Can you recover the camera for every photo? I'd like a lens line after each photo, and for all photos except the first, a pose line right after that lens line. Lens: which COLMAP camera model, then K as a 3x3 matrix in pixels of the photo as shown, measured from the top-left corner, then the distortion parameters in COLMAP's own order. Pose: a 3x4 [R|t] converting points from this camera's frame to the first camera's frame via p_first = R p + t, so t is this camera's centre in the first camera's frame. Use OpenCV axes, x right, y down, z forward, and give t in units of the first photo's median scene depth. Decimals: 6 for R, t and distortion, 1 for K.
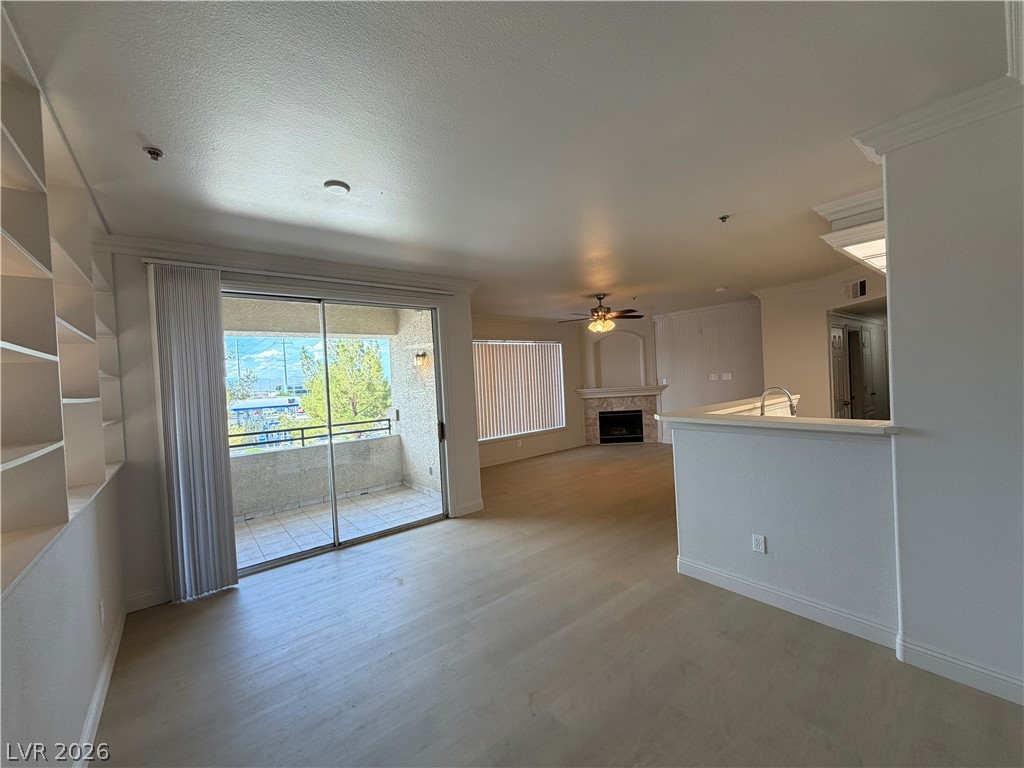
lens RADIAL K [[408.5, 0, 508.9], [0, 408.5, 384.0], [0, 0, 1]] dist [0.001052, -0.000485]
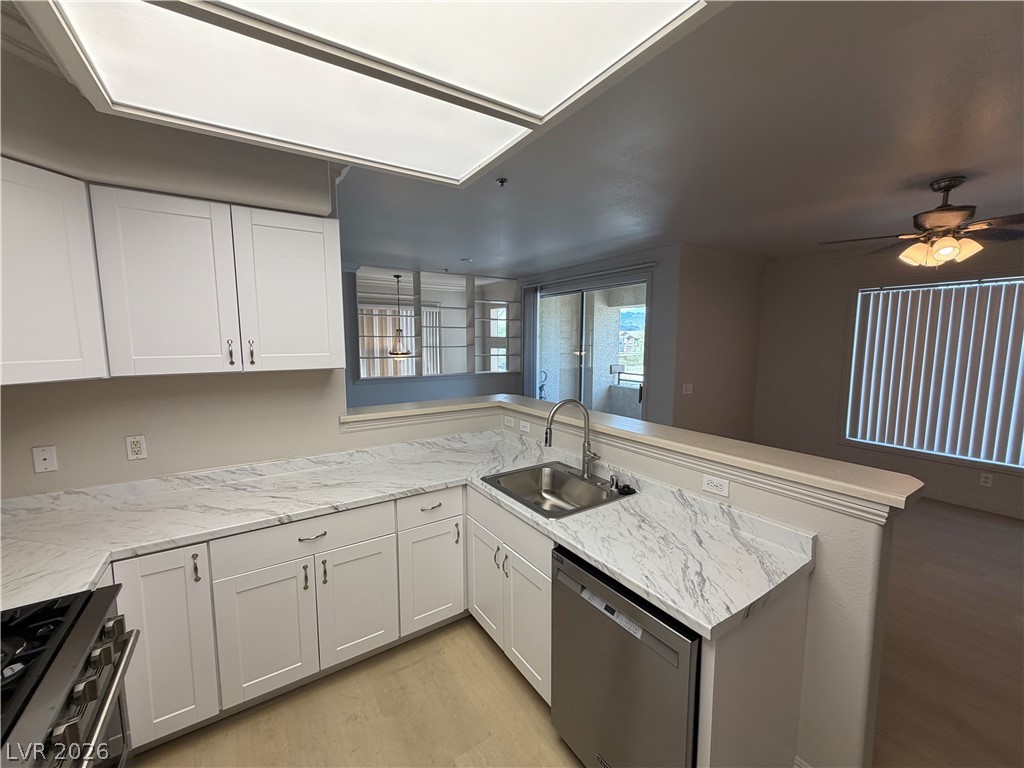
lens RADIAL K [[408.5, 0, 508.9], [0, 408.5, 384.0], [0, 0, 1]] dist [0.001052, -0.000485]
pose [[-0.099077, 0.159402, -0.982230, 0.685379], [-0.010032, 0.986876, 0.161168, -0.061603], [0.995029, 0.025822, -0.096177, 0.534907]]
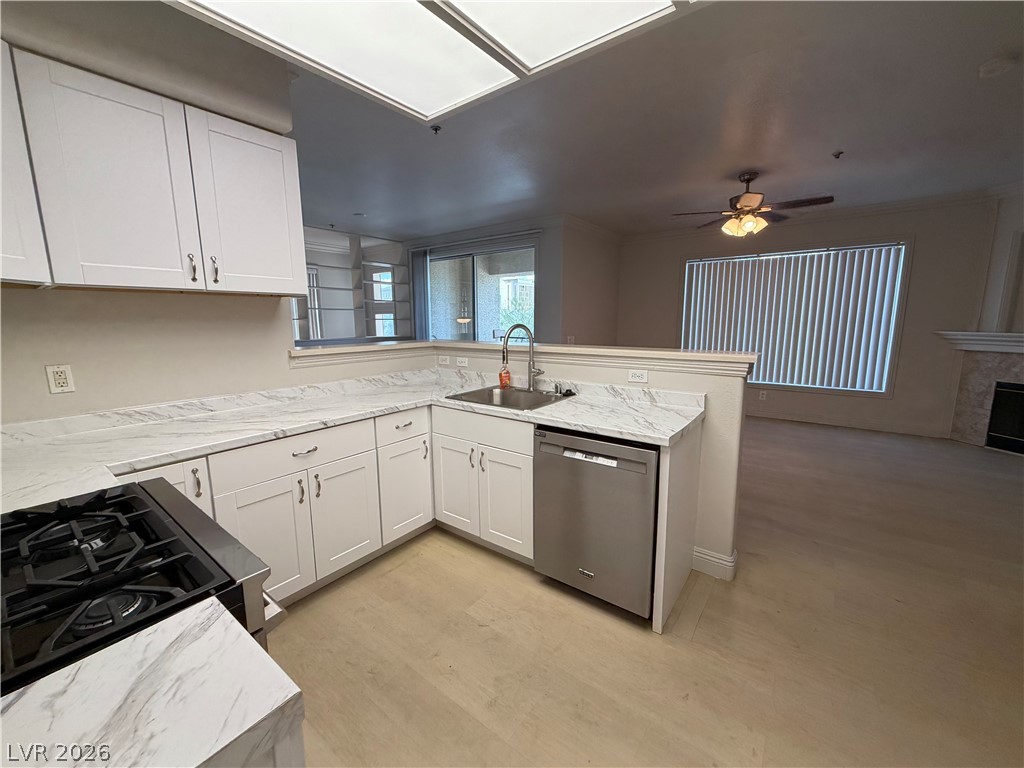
lens RADIAL K [[408.5, 0, 508.9], [0, 408.5, 384.0], [0, 0, 1]] dist [0.001052, -0.000485]
pose [[0.240314, 0.201500, -0.949551, 0.740189], [-0.022281, 0.979105, 0.202132, -0.018826], [0.970439, -0.027418, 0.239783, 0.446054]]
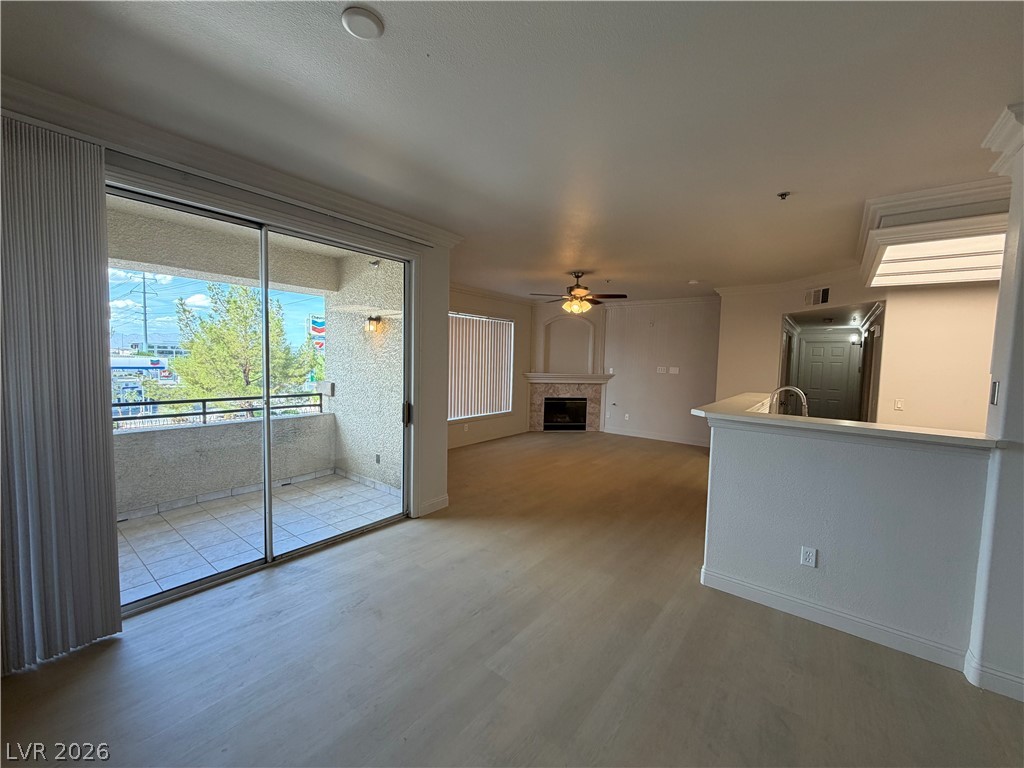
lens RADIAL K [[408.5, 0, 508.9], [0, 408.5, 384.0], [0, 0, 1]] dist [0.001052, -0.000485]
pose [[0.971483, 0.061617, 0.228964, -0.114520], [-0.072285, 0.996641, 0.038494, 0.007271], [-0.225823, -0.053947, 0.972674, 0.117309]]
